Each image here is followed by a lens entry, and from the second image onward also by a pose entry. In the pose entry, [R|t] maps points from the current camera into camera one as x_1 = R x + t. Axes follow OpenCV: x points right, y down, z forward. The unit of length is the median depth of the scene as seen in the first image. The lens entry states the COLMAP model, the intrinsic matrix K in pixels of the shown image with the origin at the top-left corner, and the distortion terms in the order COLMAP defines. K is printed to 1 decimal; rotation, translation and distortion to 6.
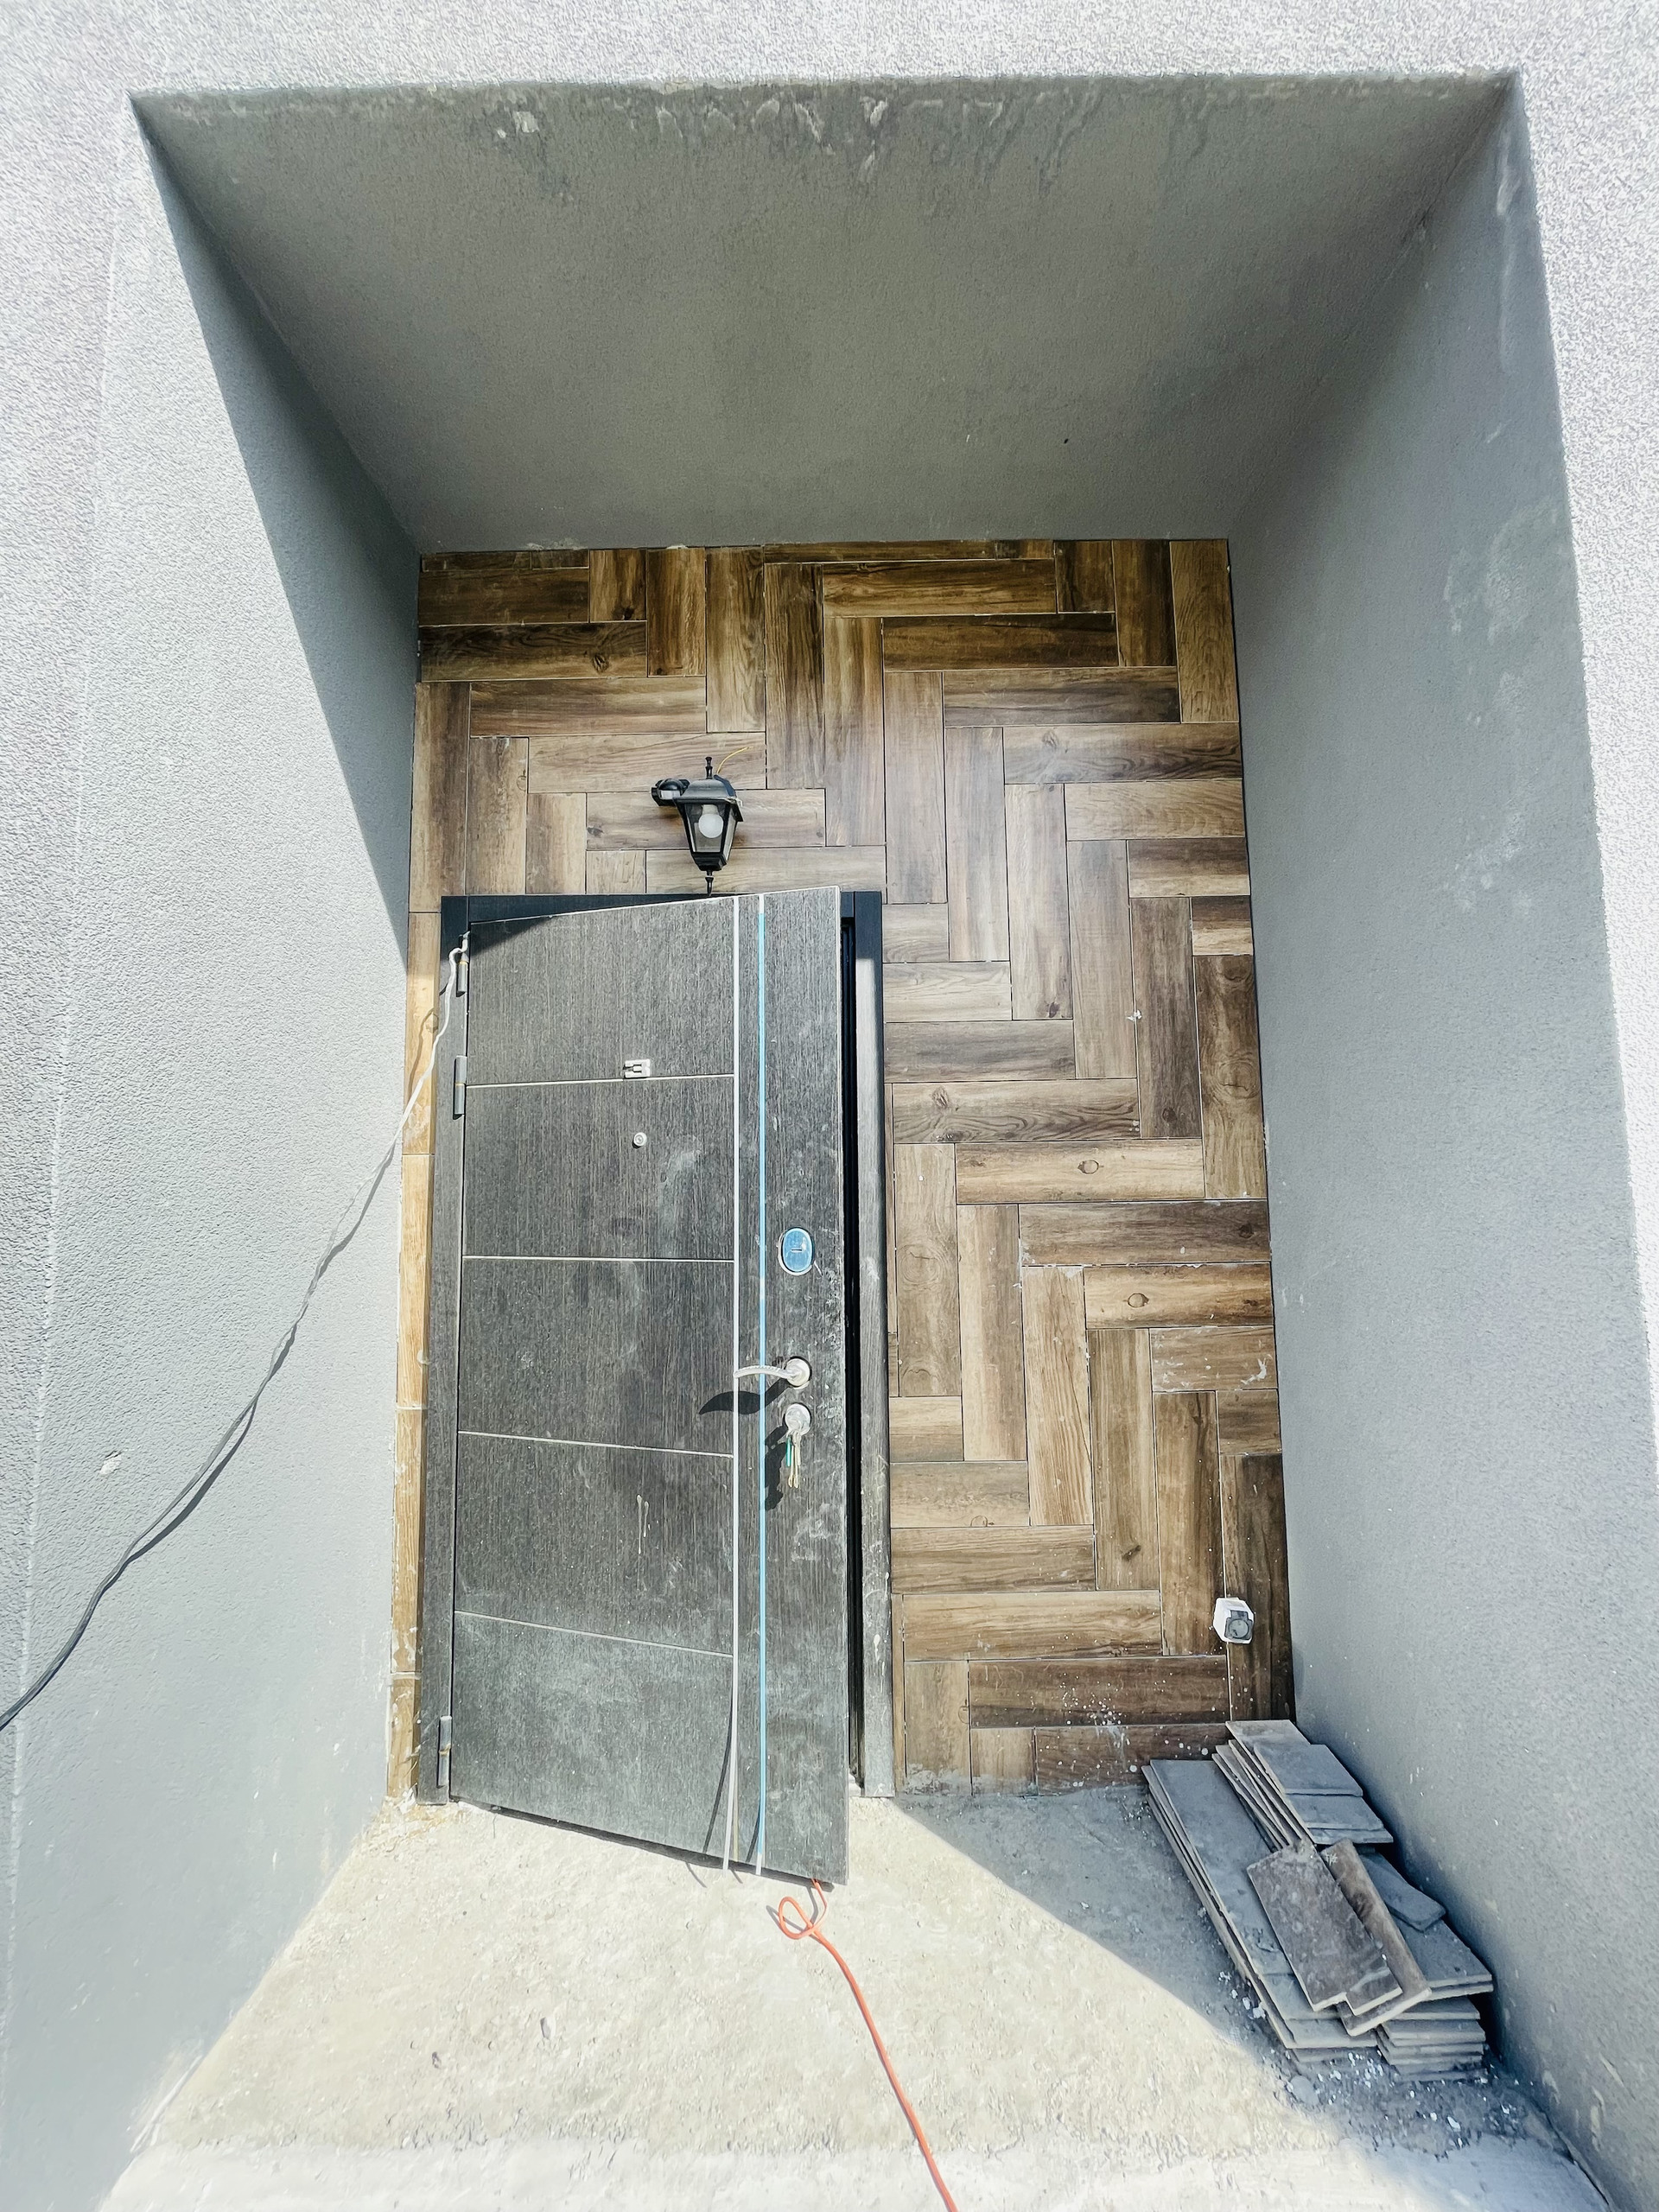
lens RADIAL K [[884.5, 0, 839.9], [0, 884.5, 1098.5], [0, 0, 1]] dist [-0.001359, -0.000439]
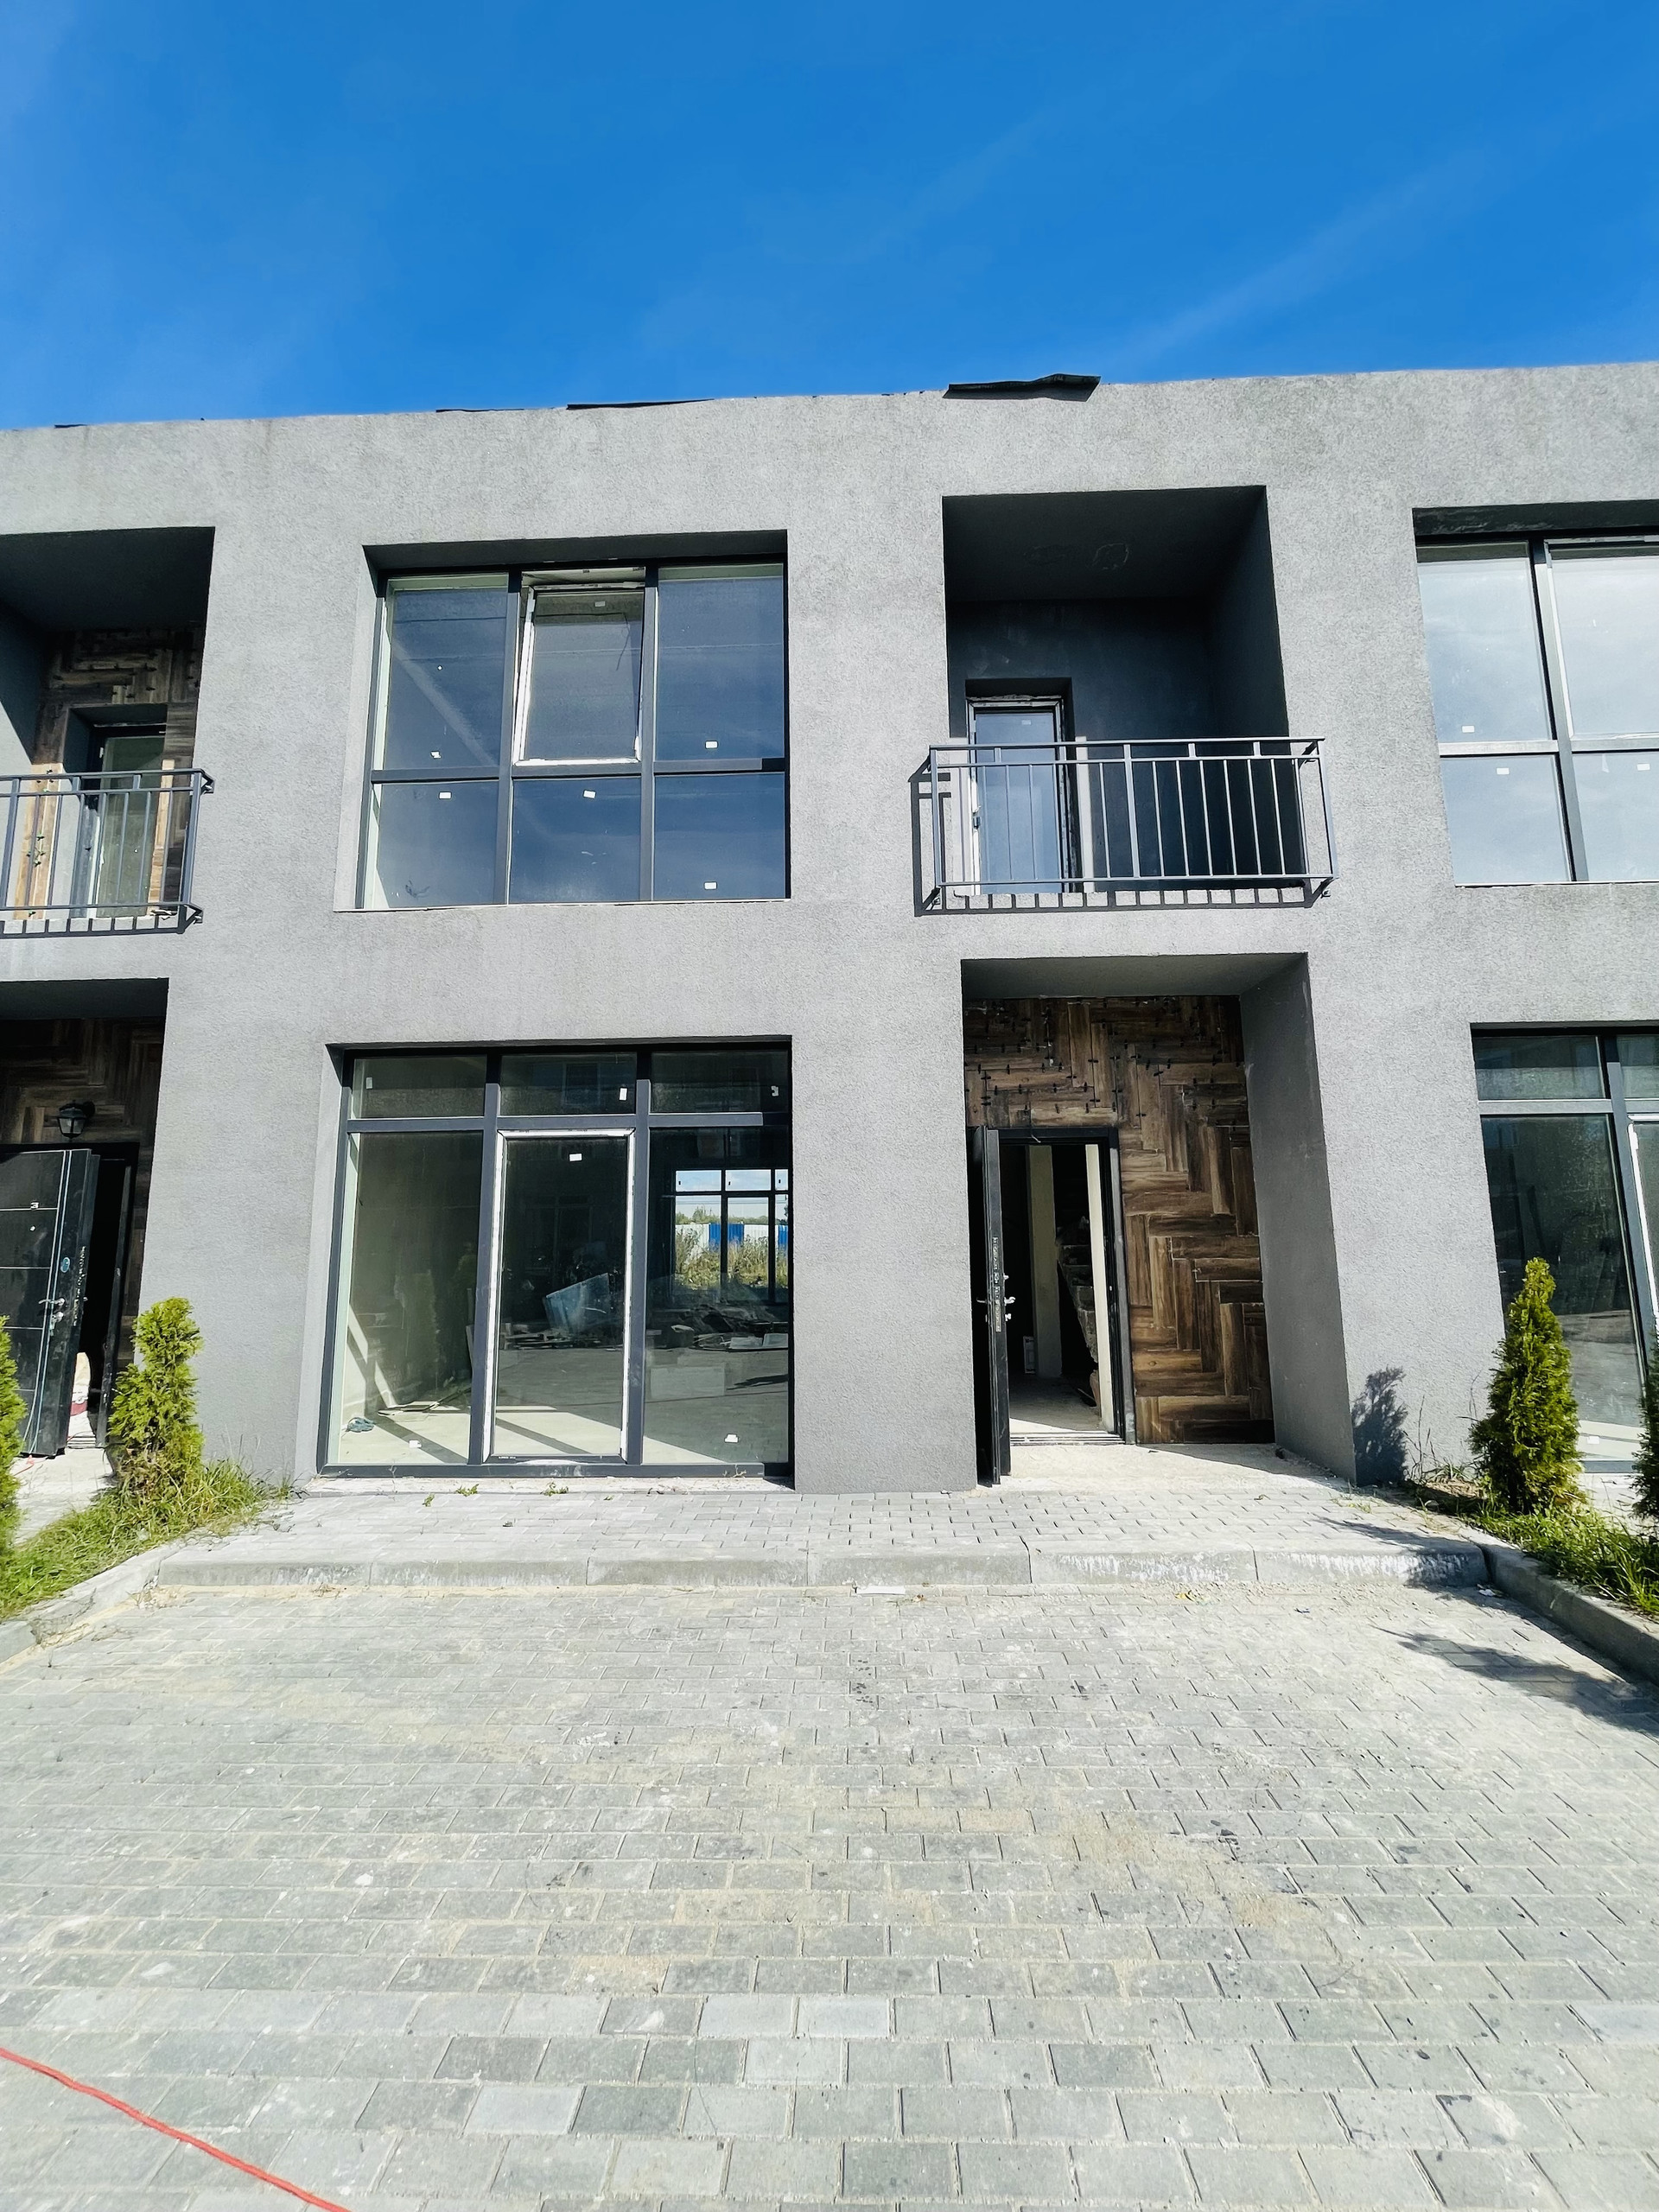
lens RADIAL K [[884.5, 0, 839.9], [0, 884.5, 1098.5], [0, 0, 1]] dist [-0.001359, -0.000439]
pose [[0.999541, -0.003216, -0.030123, 2.493310], [0.001515, 0.998412, -0.056309, -0.213679], [0.030256, 0.056238, 0.997959, -1.877316]]
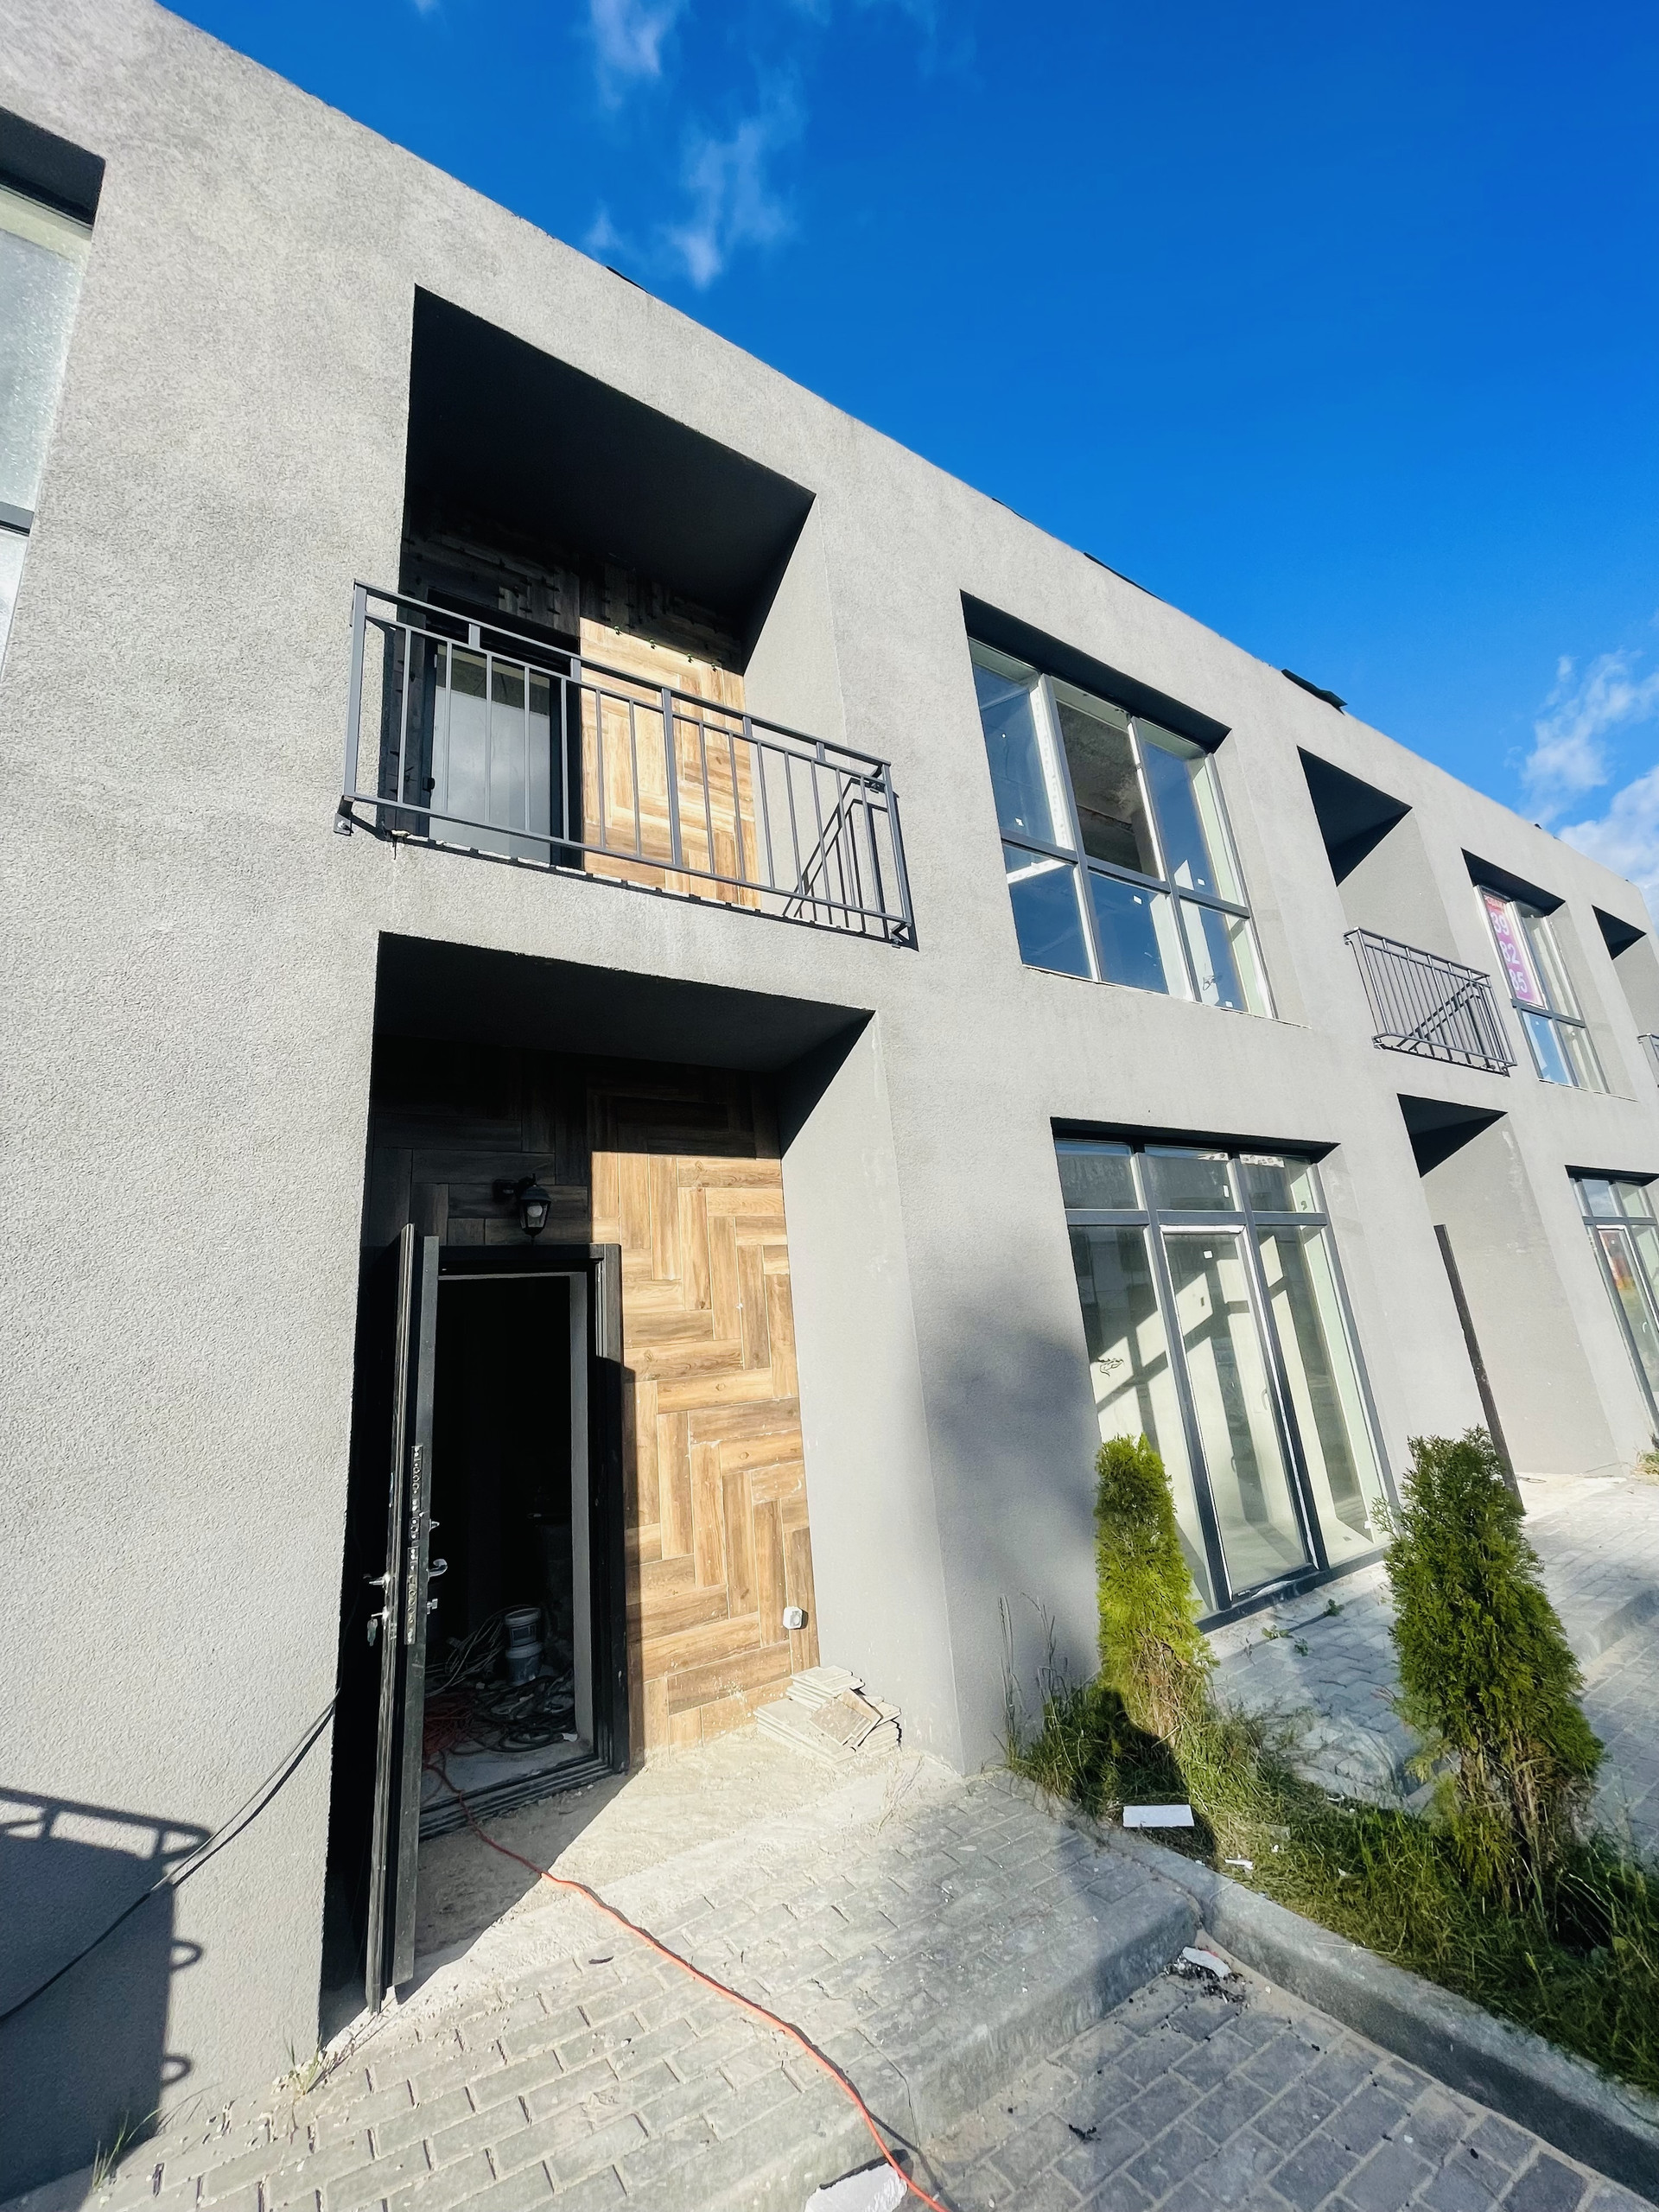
lens RADIAL K [[884.5, 0, 839.9], [0, 884.5, 1098.5], [0, 0, 1]] dist [-0.001359, -0.000439]
pose [[0.837031, 0.089589, 0.539772, -0.614843], [0.034355, 0.975953, -0.215259, -0.115956], [-0.546076, 0.198722, 0.813824, -0.871269]]
